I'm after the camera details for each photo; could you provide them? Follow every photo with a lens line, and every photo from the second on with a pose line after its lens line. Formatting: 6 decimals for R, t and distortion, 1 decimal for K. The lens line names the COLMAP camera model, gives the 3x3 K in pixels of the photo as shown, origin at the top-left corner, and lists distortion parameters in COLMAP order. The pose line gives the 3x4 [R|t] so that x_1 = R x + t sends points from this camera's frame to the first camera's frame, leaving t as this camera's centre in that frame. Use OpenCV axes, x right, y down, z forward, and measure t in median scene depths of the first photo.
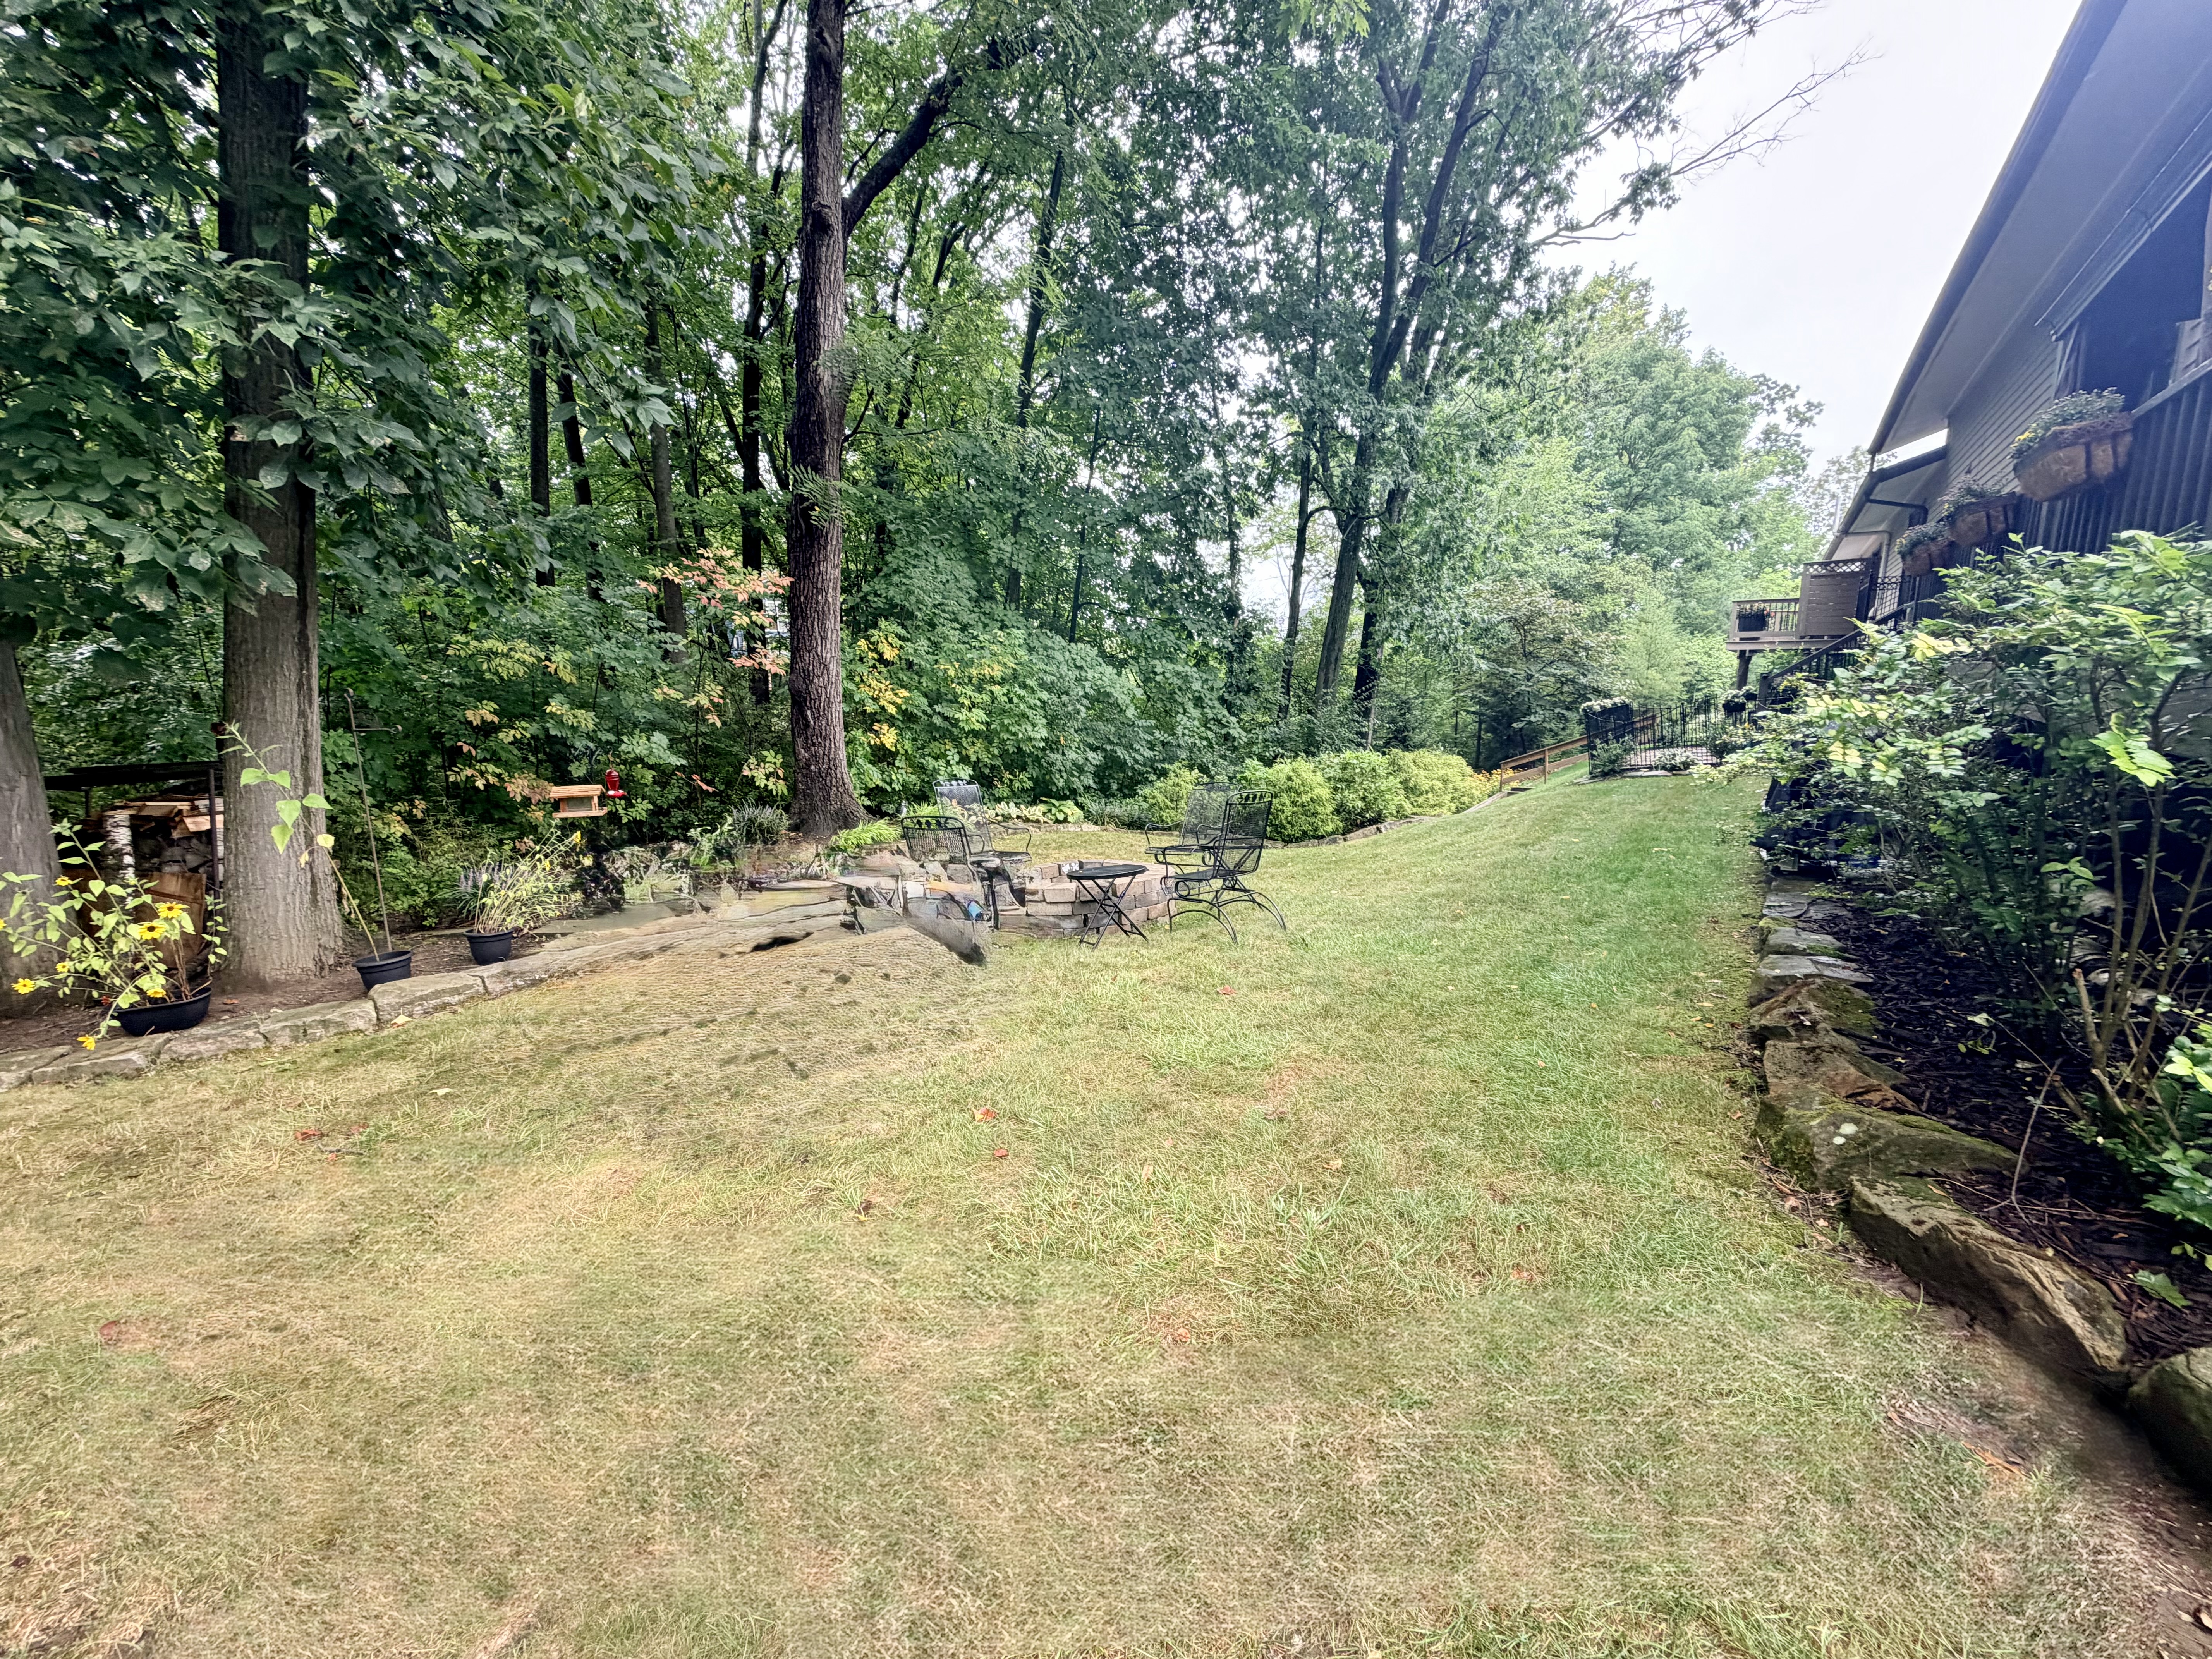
lens RADIAL K [[880.9, 0, 1097.8], [0, 880.9, 830.1], [0, 0, 1]] dist [-0.001947, 0.000573]
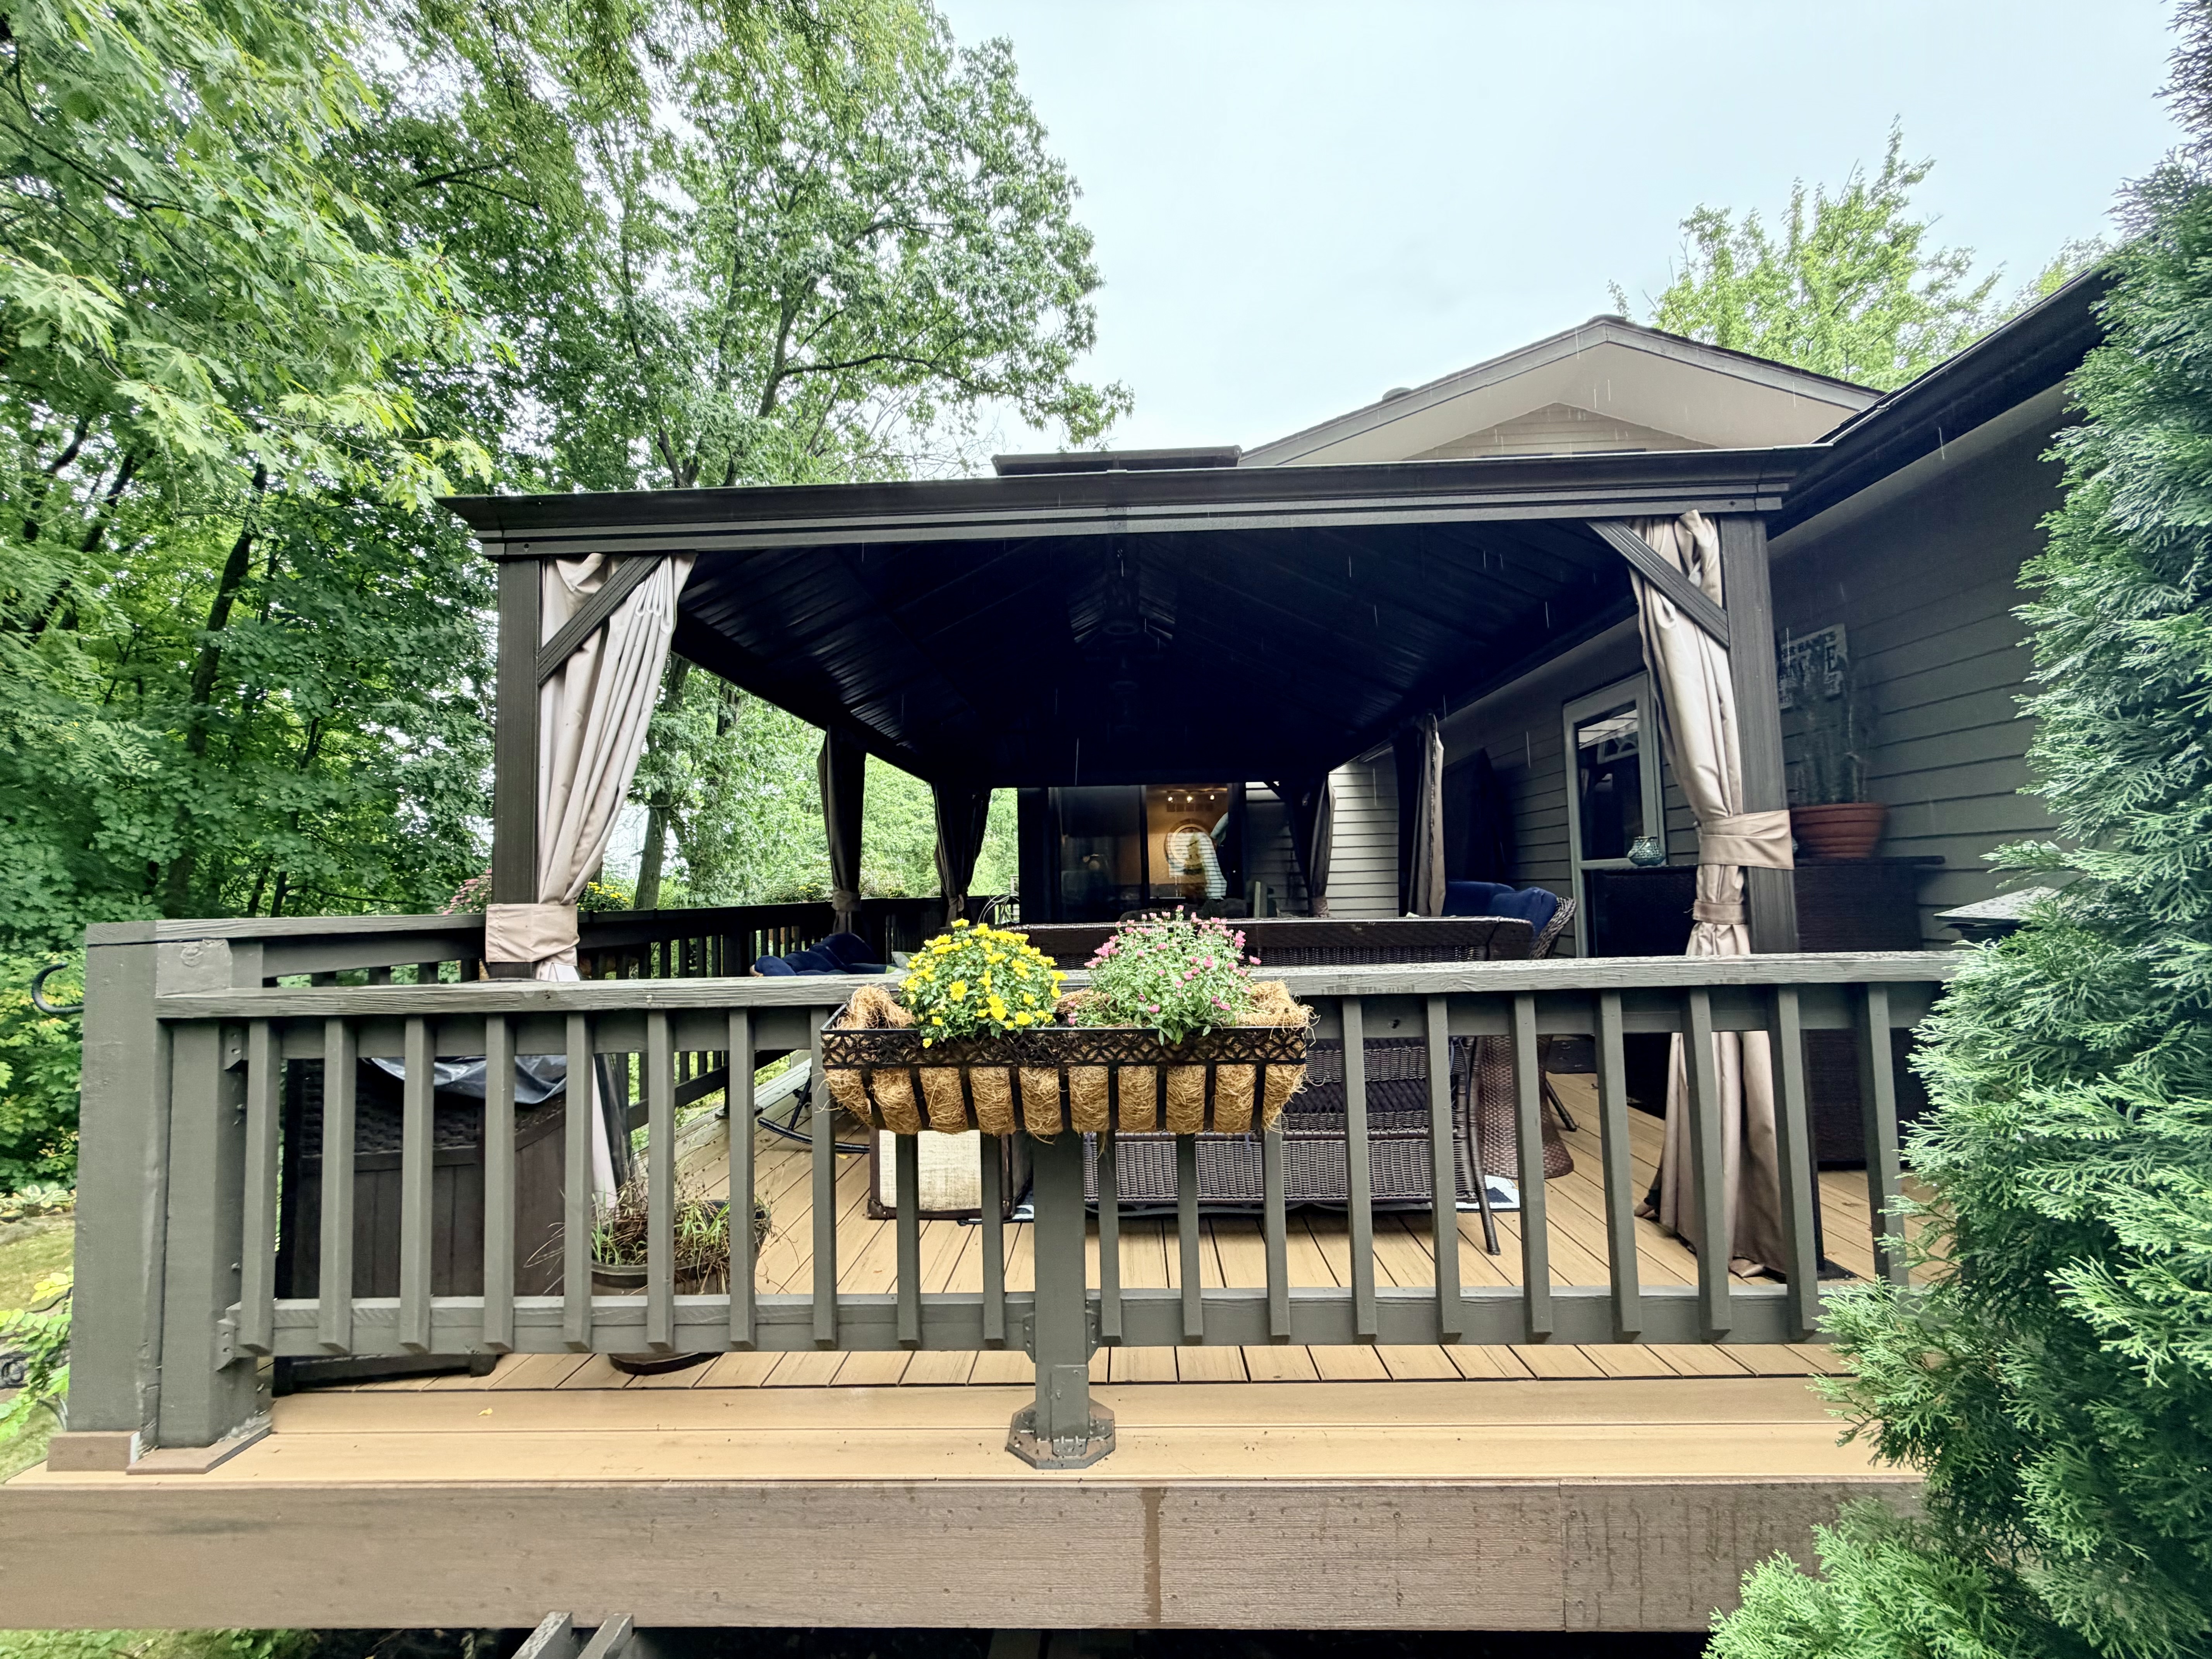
lens RADIAL K [[880.9, 0, 1109.2], [0, 880.9, 822.3], [0, 0, 1]] dist [-0.001947, 0.000573]
pose [[0.817399, 0.035048, 0.575005, 0.151049], [0.120014, 0.965886, -0.229478, -0.038601], [-0.563432, 0.256584, 0.785308, -0.113067]]
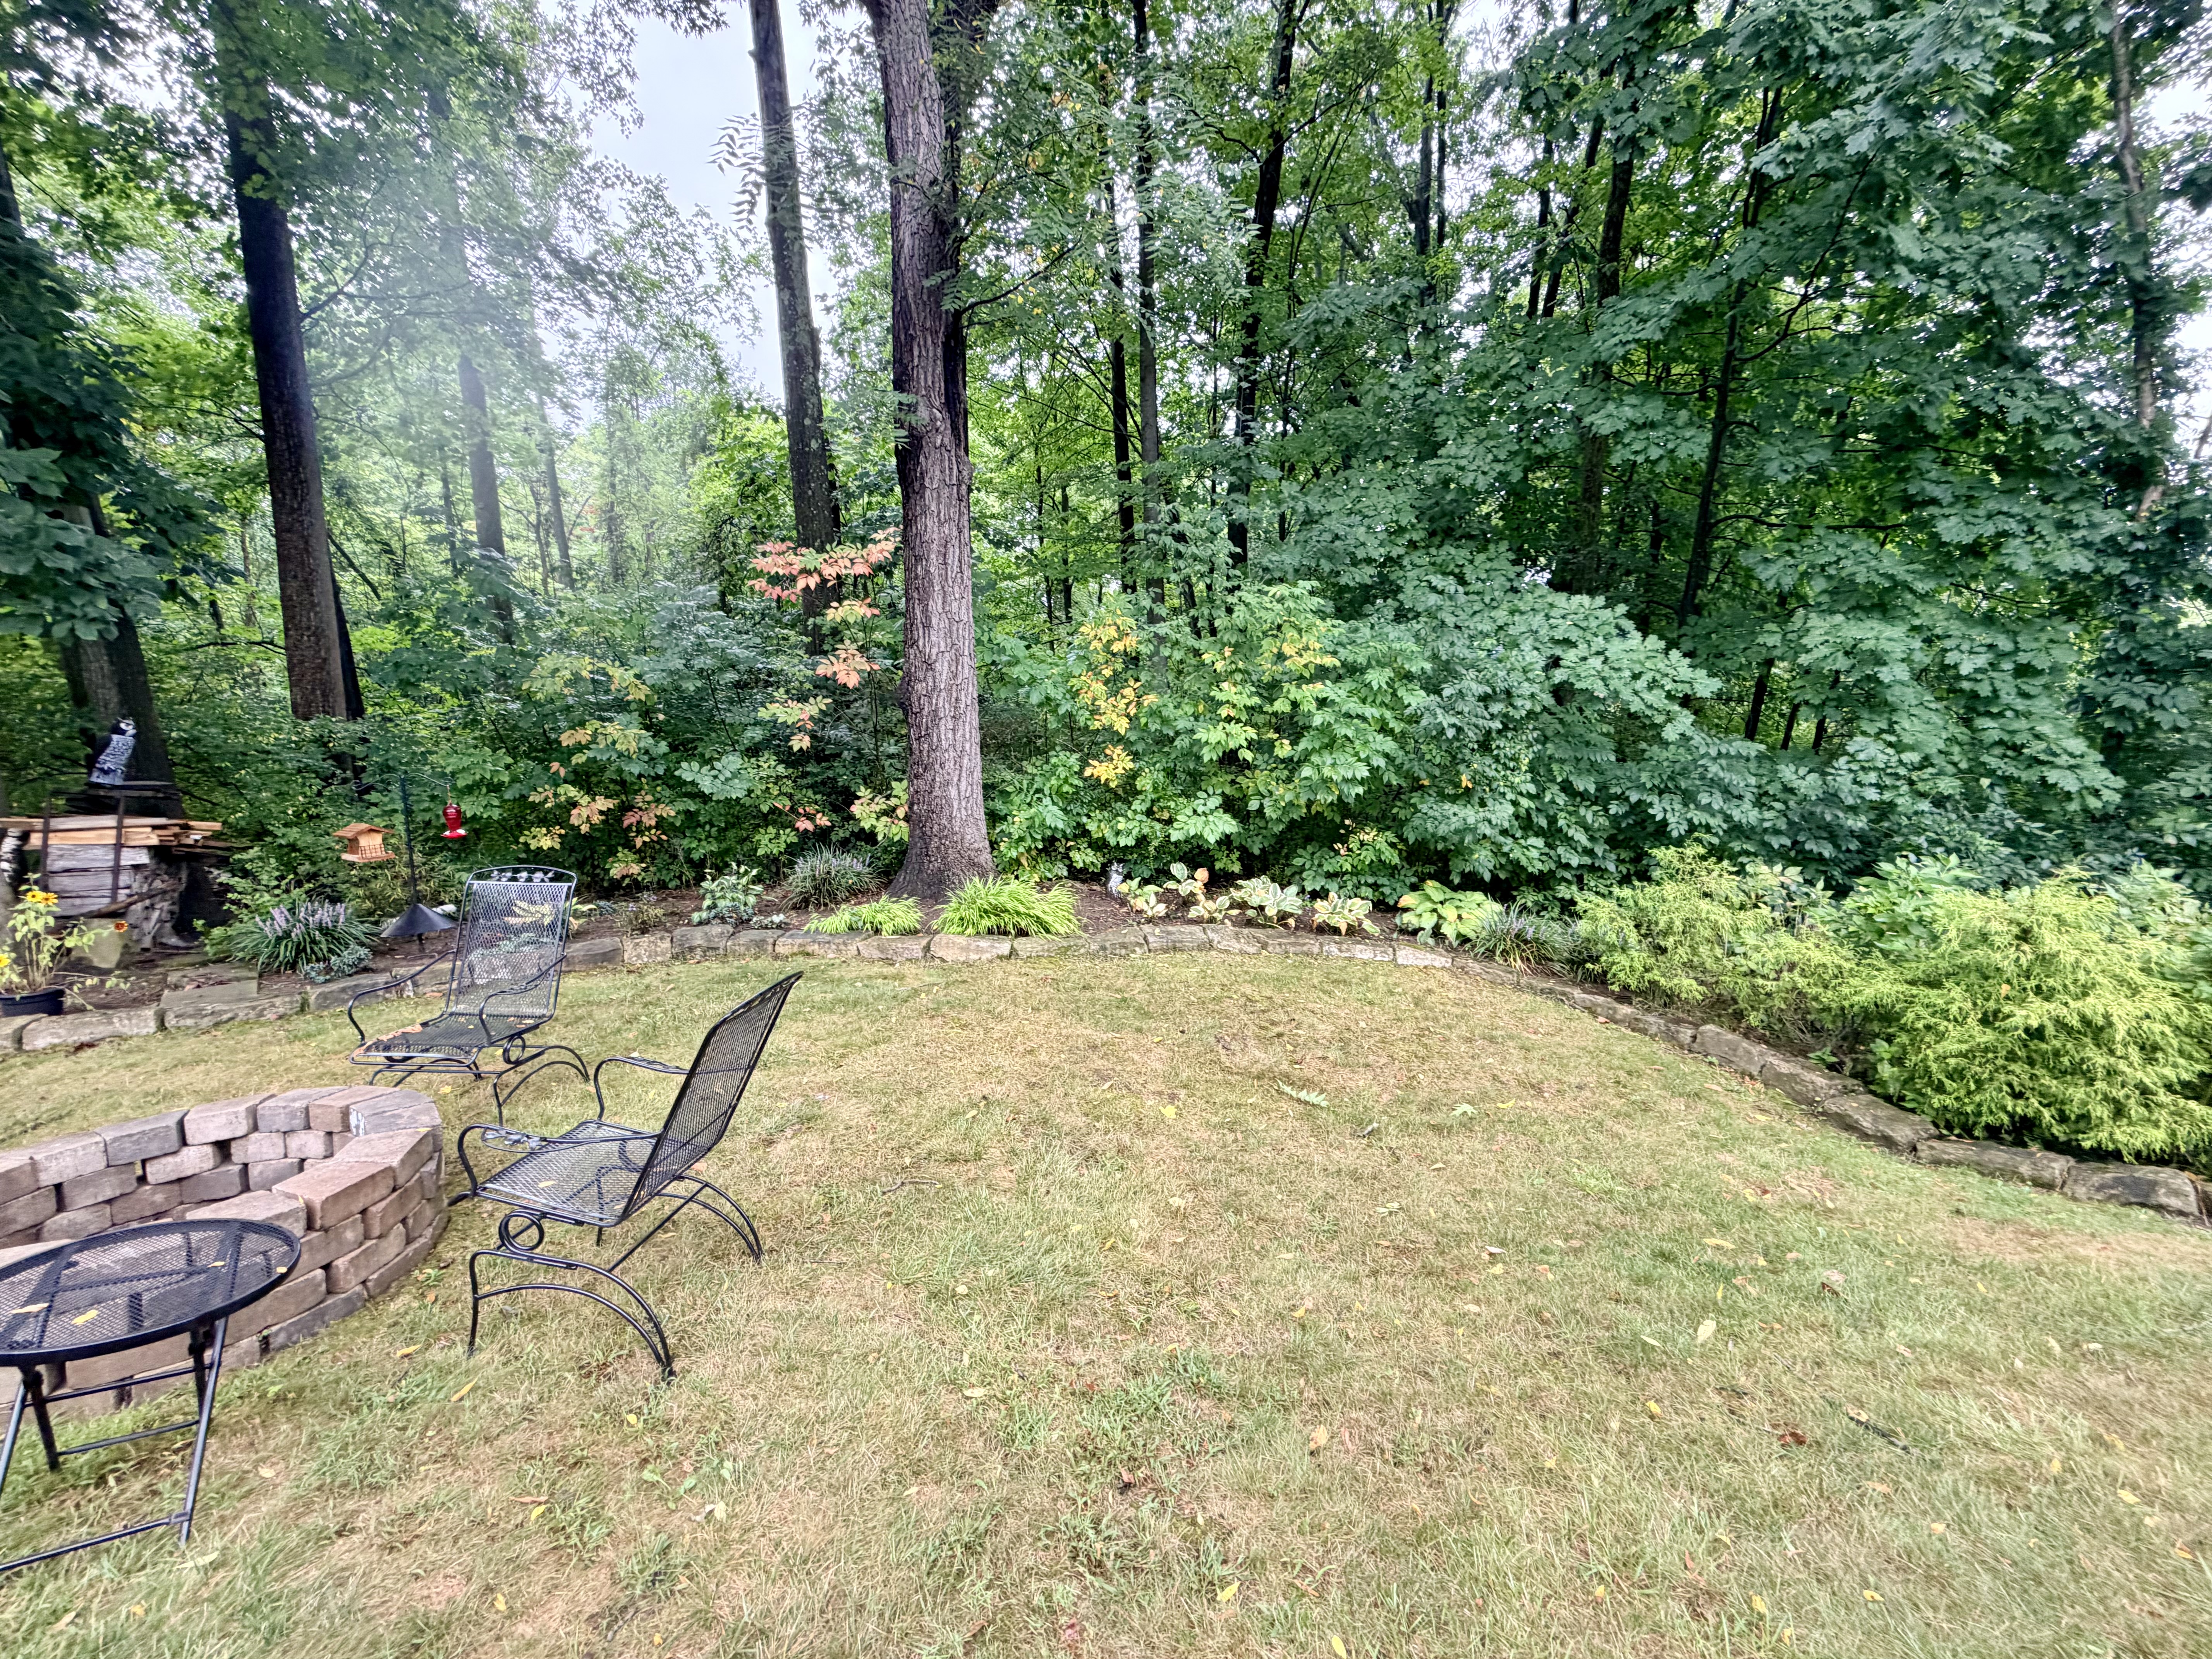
lens RADIAL K [[880.9, 0, 1098.4], [0, 880.9, 832.6], [0, 0, 1]] dist [-0.001947, 0.000573]
pose [[0.612262, 0.103395, -0.783865, 0.215976], [-0.101434, 0.993492, 0.051817, -0.066412], [0.784121, 0.047785, 0.618765, 0.431048]]
